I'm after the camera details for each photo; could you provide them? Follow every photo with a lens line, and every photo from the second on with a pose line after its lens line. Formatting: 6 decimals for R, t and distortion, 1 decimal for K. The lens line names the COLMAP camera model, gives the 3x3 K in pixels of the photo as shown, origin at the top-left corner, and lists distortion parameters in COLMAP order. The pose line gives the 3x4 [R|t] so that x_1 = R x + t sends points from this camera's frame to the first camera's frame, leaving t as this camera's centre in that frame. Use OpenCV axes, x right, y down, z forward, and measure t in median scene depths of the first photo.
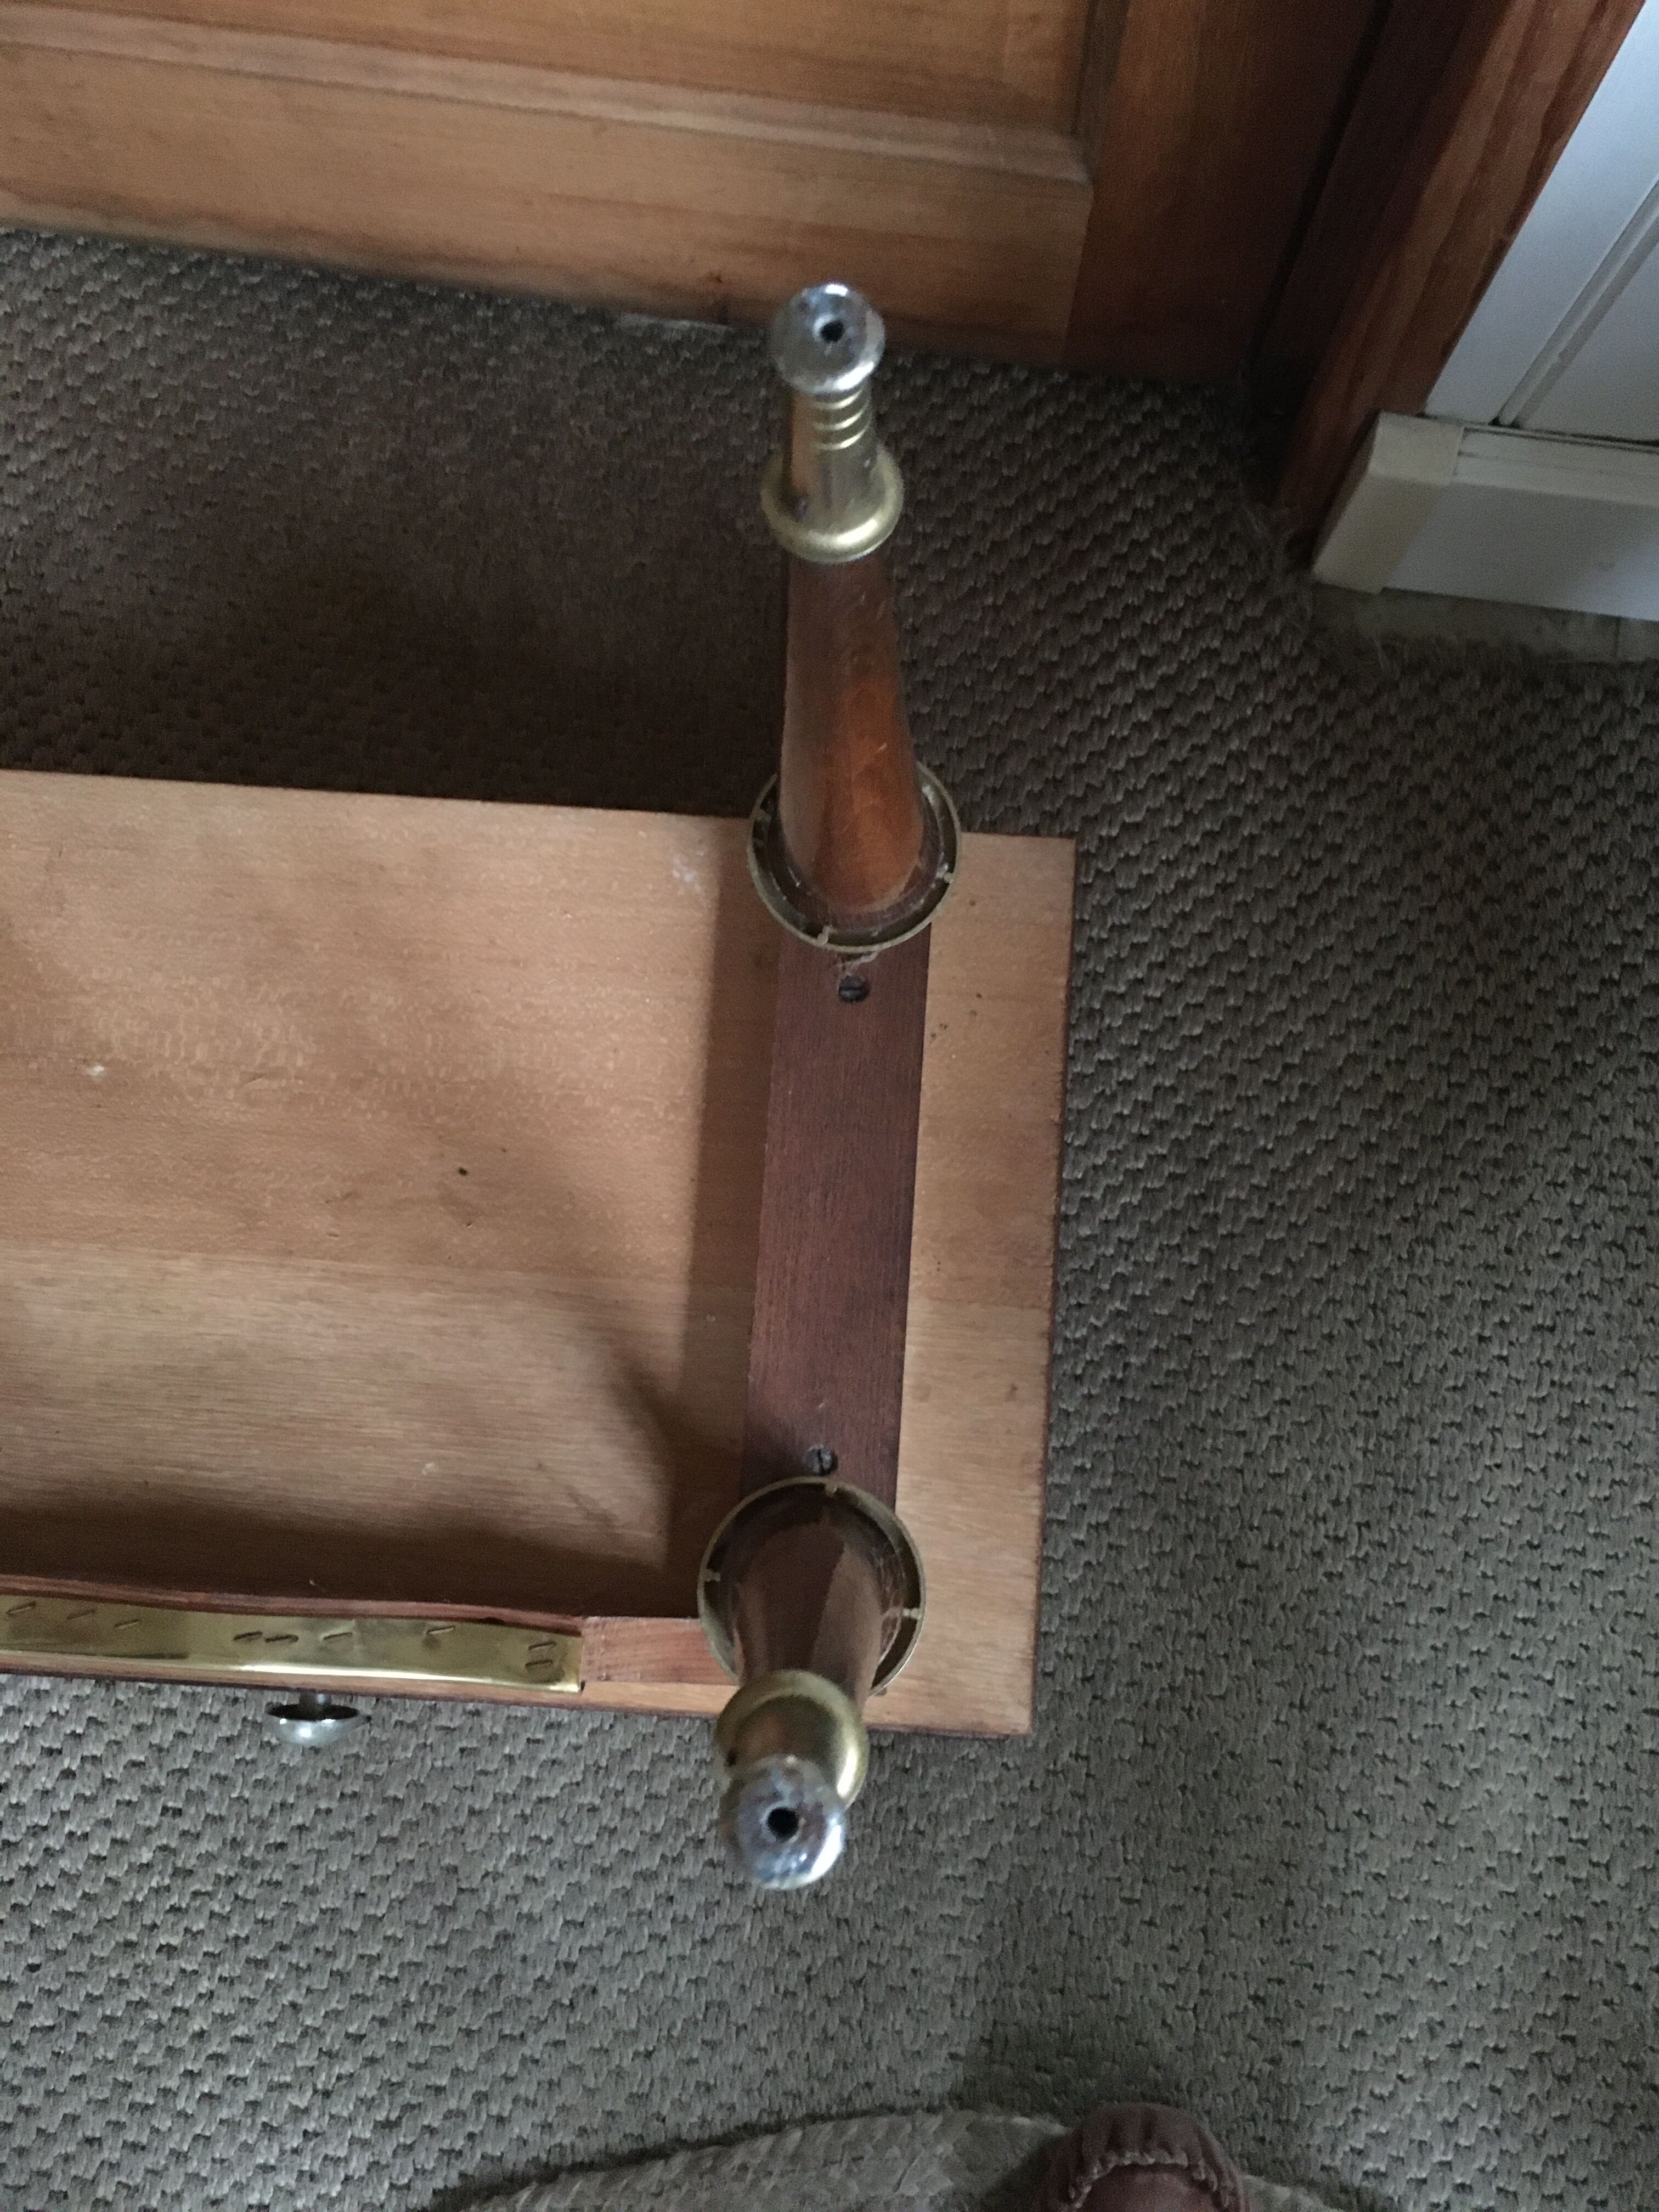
lens RADIAL K [[1892.9, 0, 839.3], [0, 1892.9, 1094.2], [0, 0, 1]] dist [0.084393, -0.121013]
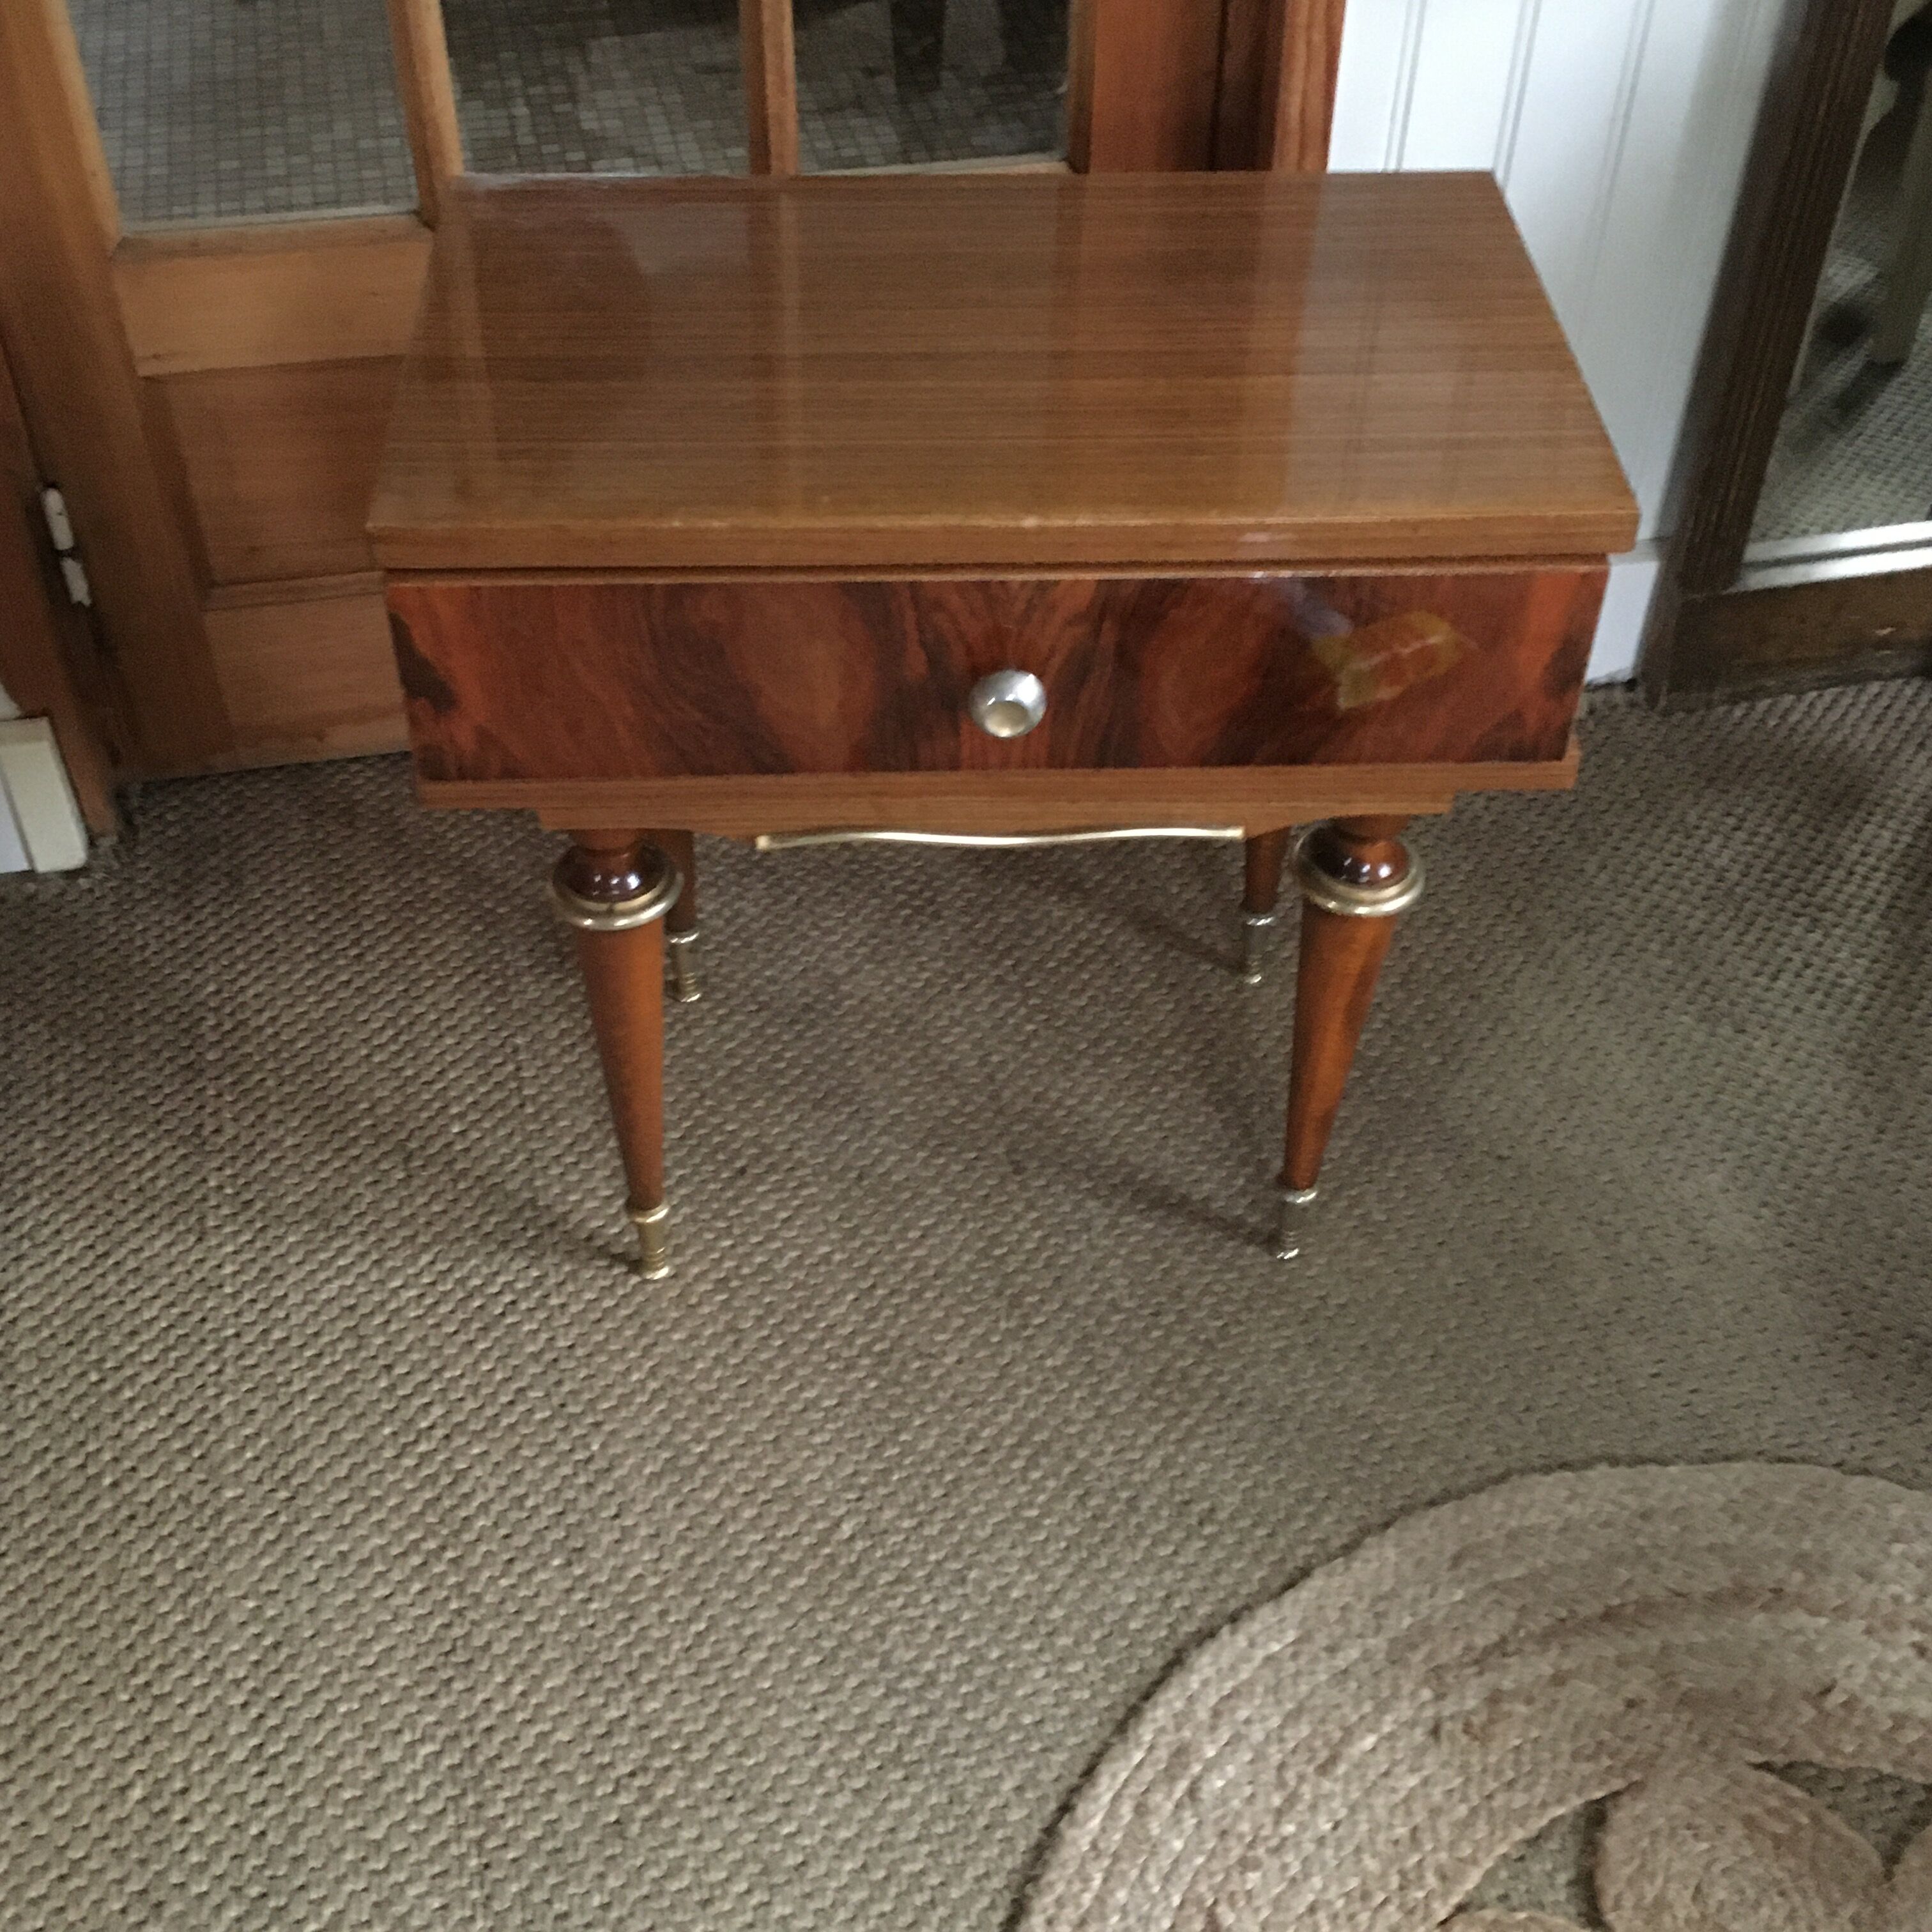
lens RADIAL K [[2429.7, 0, 981.9], [0, 2429.7, 954.8], [0, 0, 1]] dist [0.051856, 0.000000]
pose [[0.936049, -0.220770, 0.273995, -0.642414], [0.343664, 0.740790, -0.577170, 1.087311], [-0.075551, 0.634422, 0.769286, -0.496089]]
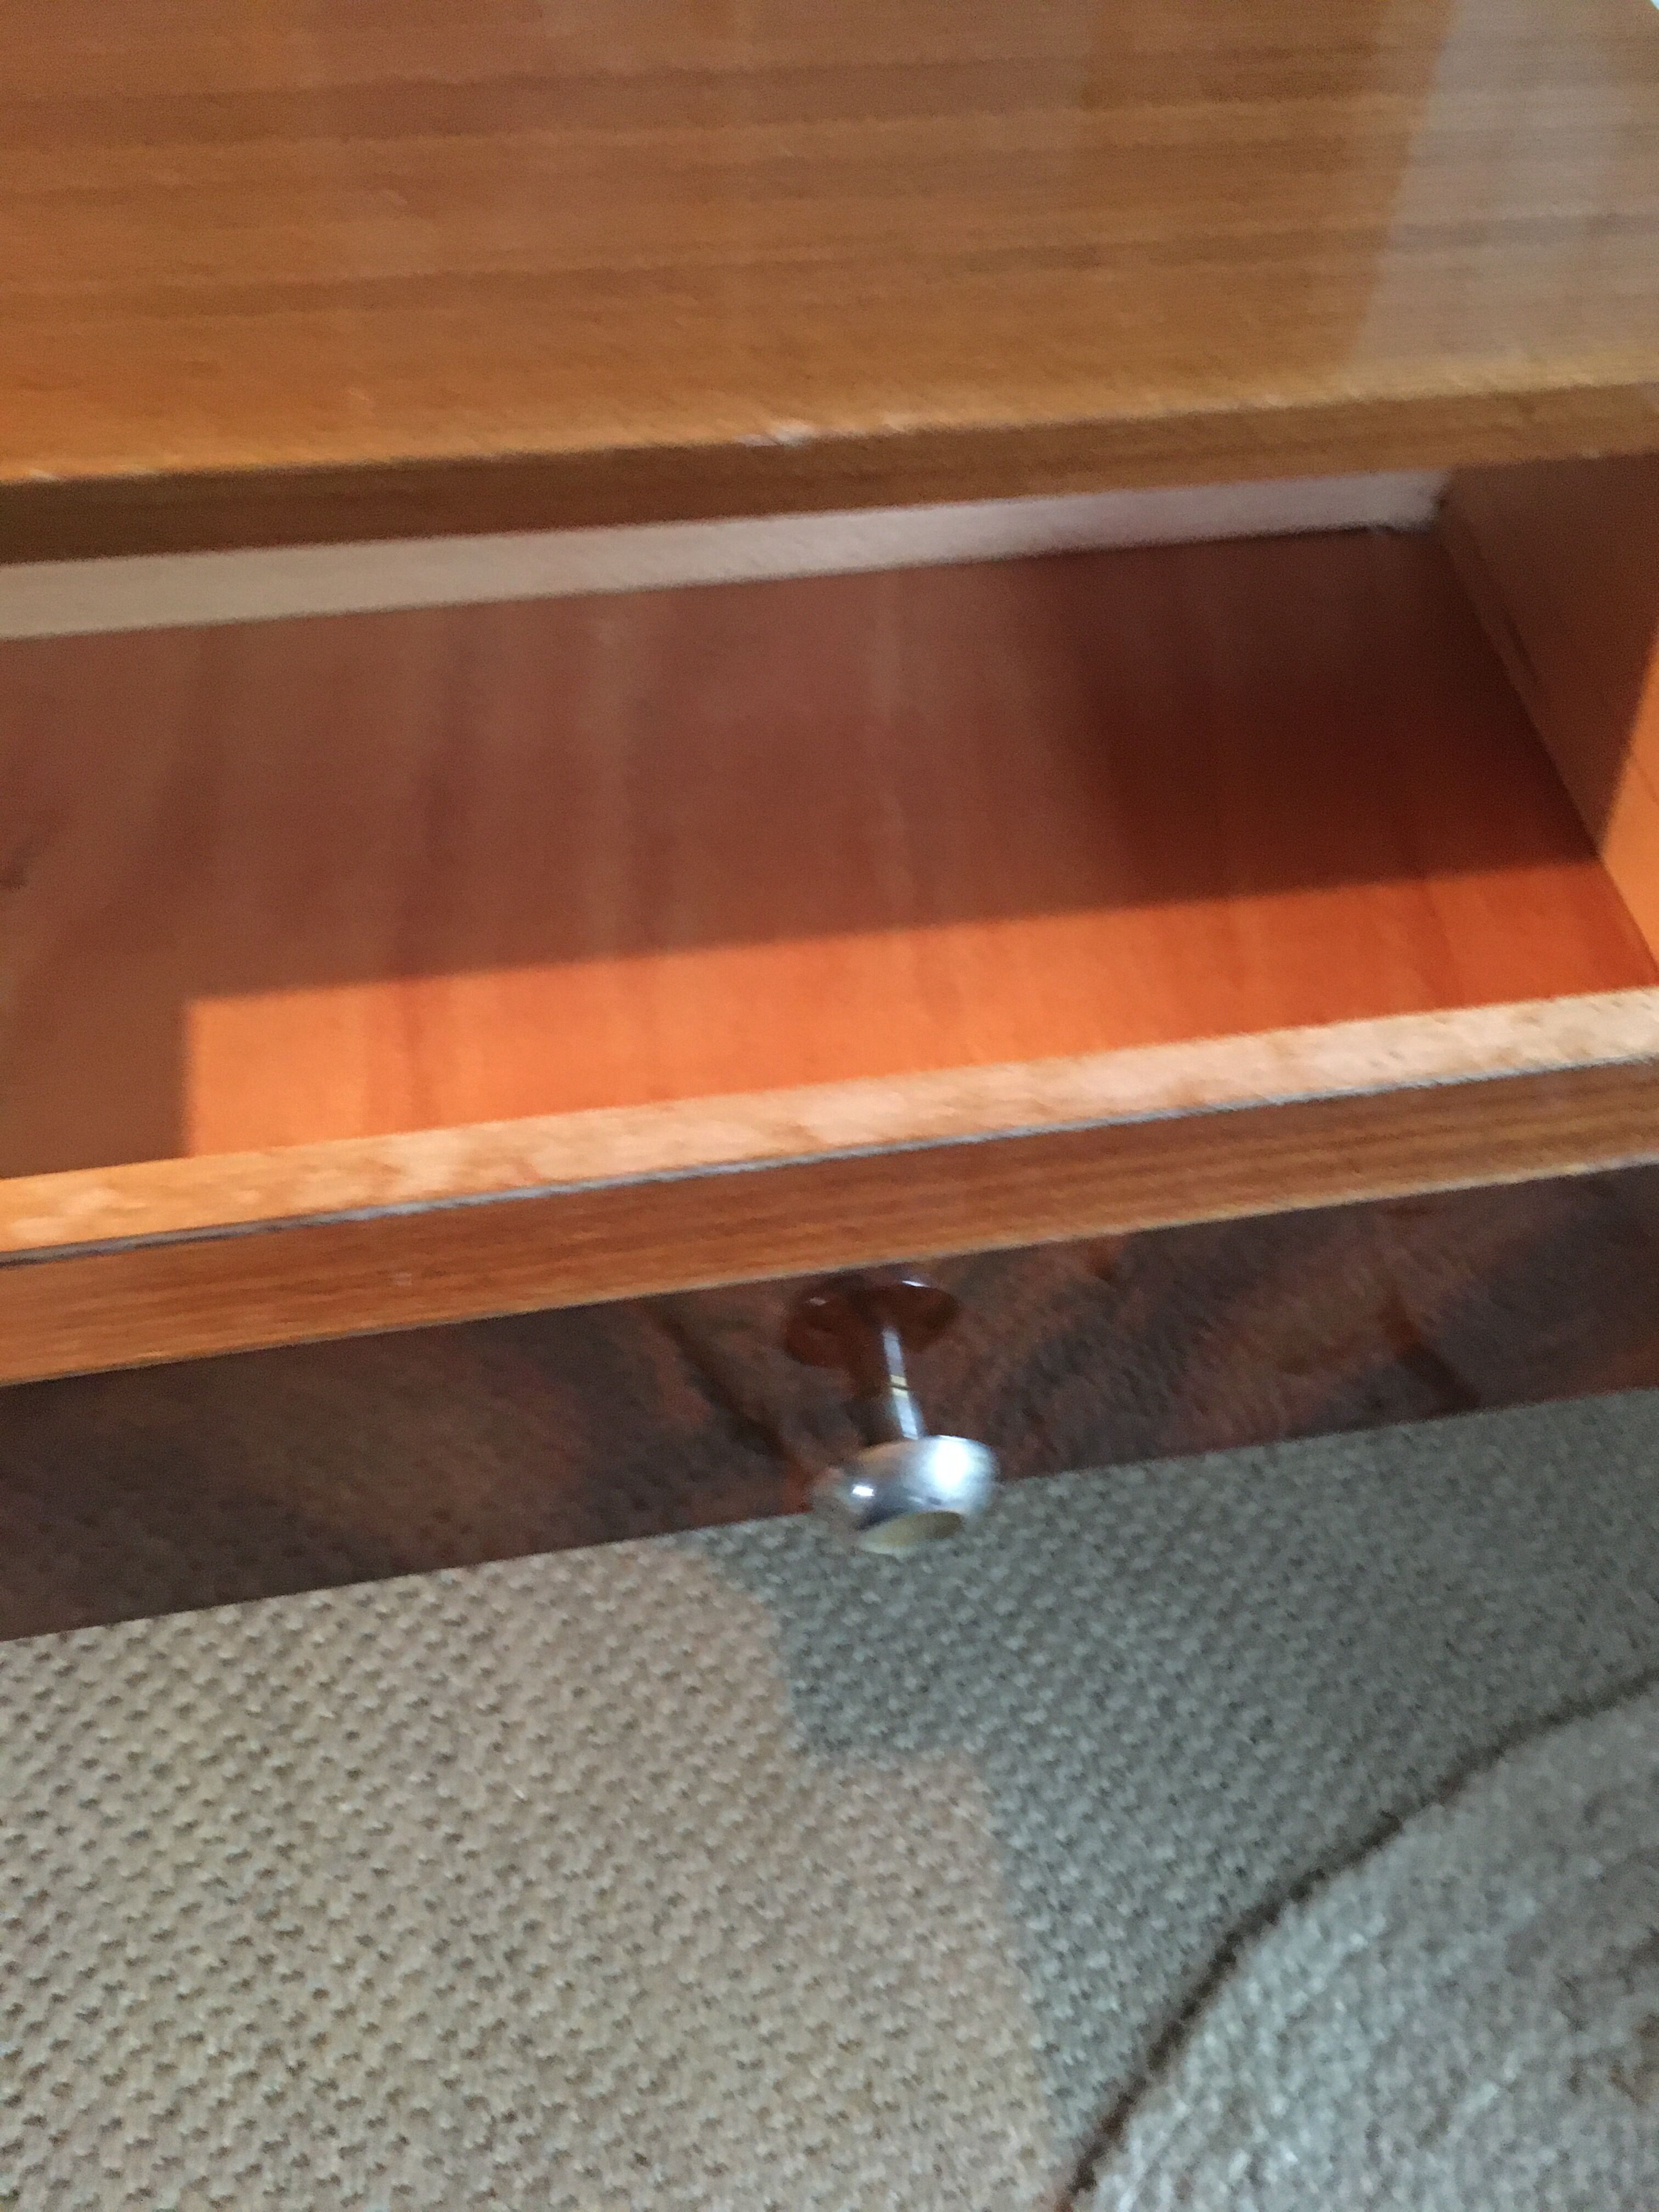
lens RADIAL K [[1892.9, 0, 839.6], [0, 1892.9, 1126.8], [0, 0, 1]] dist [0.084393, -0.121013]
pose [[0.942768, -0.242675, 0.228687, -0.492016], [0.316725, 0.866180, -0.386546, 0.513837], [-0.104279, 0.436854, 0.893468, -0.005485]]
